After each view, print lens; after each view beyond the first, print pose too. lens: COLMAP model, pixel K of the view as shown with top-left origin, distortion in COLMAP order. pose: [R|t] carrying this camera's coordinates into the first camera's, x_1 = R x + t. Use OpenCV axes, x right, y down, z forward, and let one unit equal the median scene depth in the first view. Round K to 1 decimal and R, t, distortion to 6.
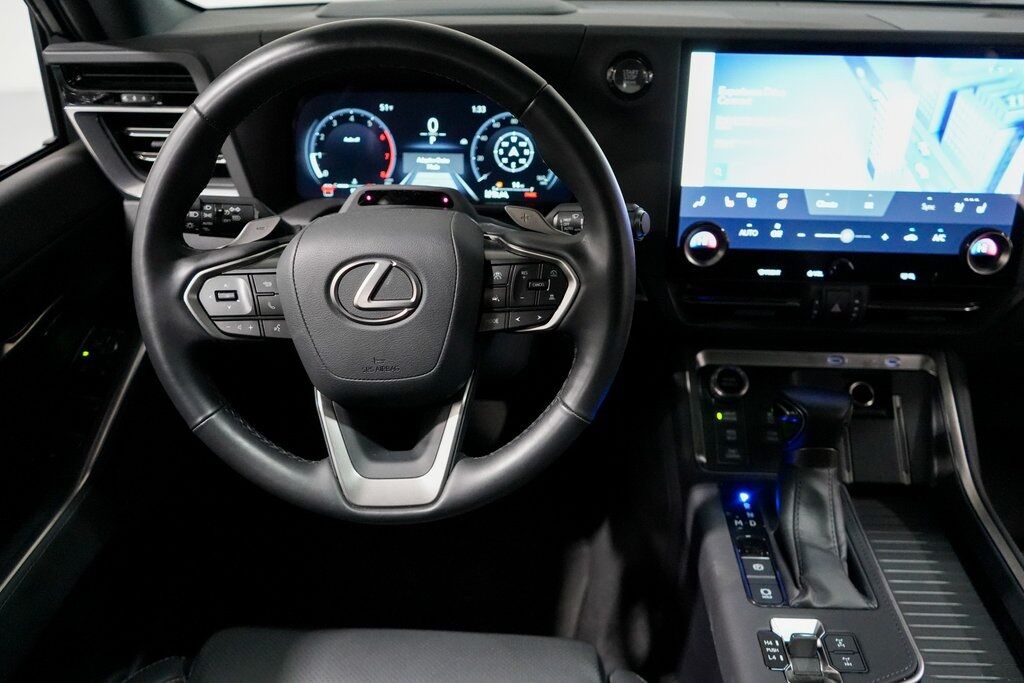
lens RADIAL K [[811.2, 0, 515.0], [0, 811.2, 342.6], [0, 0, 1]] dist [-0.014179, 0.007044]
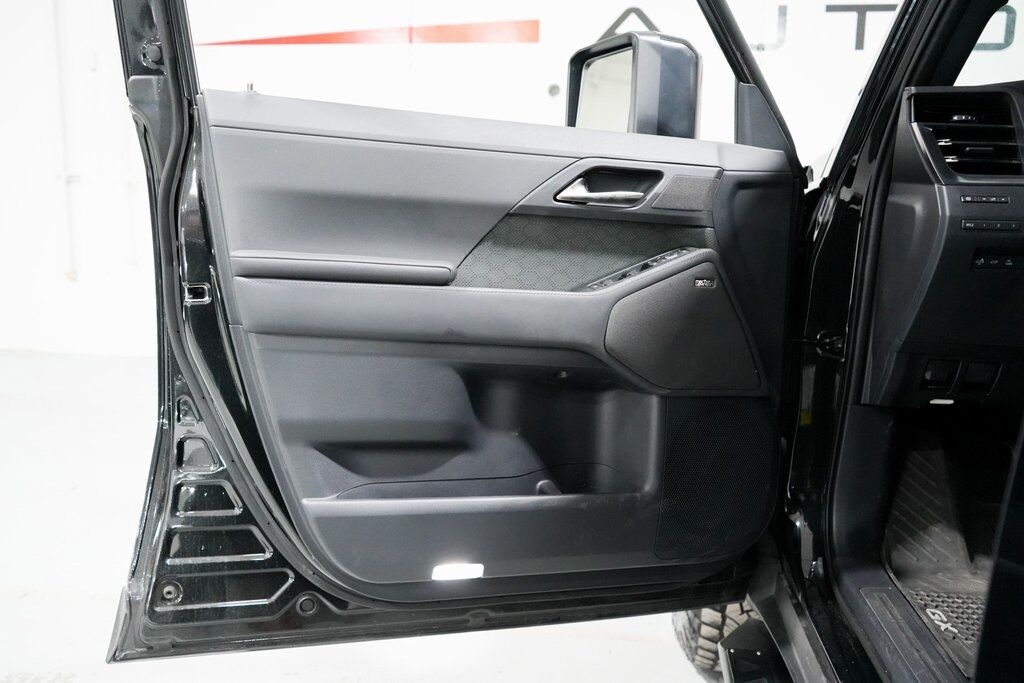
lens RADIAL K [[811.2, 0, 515.0], [0, 811.2, 342.6], [0, 0, 1]] dist [-0.014179, 0.007044]
pose [[0.994997, 0.028609, -0.095722, -1.190560], [-0.065064, 0.912640, -0.403553, 0.765370], [0.075815, 0.407762, 0.909935, -0.261956]]
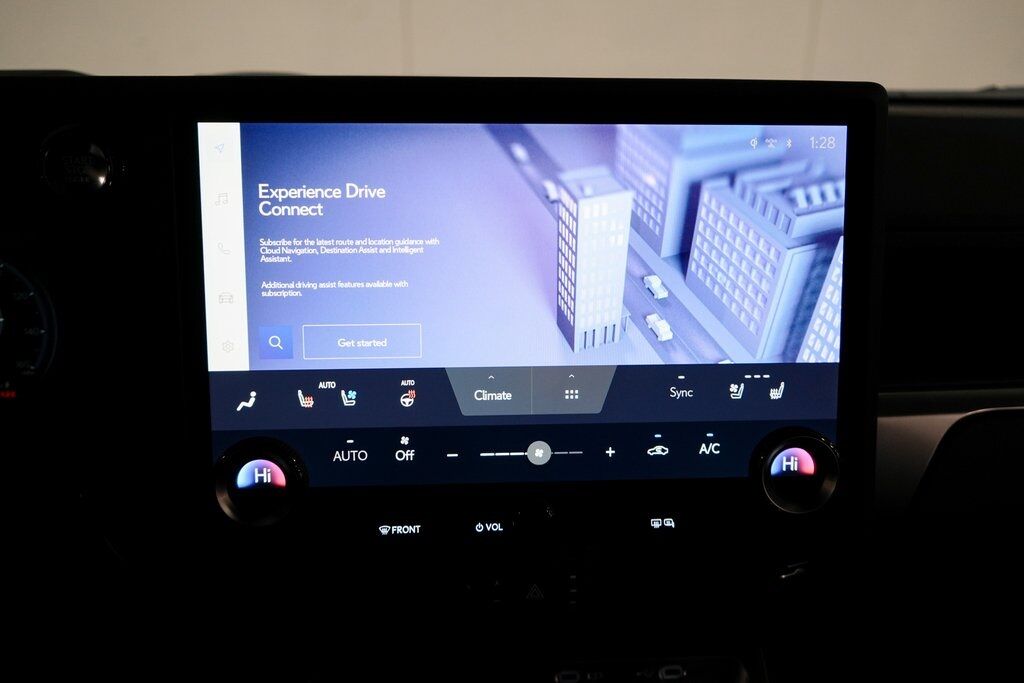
lens RADIAL K [[811.2, 0, 515.0], [0, 811.2, 342.6], [0, 0, 1]] dist [-0.014179, 0.007044]
pose [[0.995148, -0.032184, 0.092980, 0.357370], [0.050867, 0.977192, -0.206175, -0.096664], [-0.084224, 0.209904, 0.974088, 0.485683]]
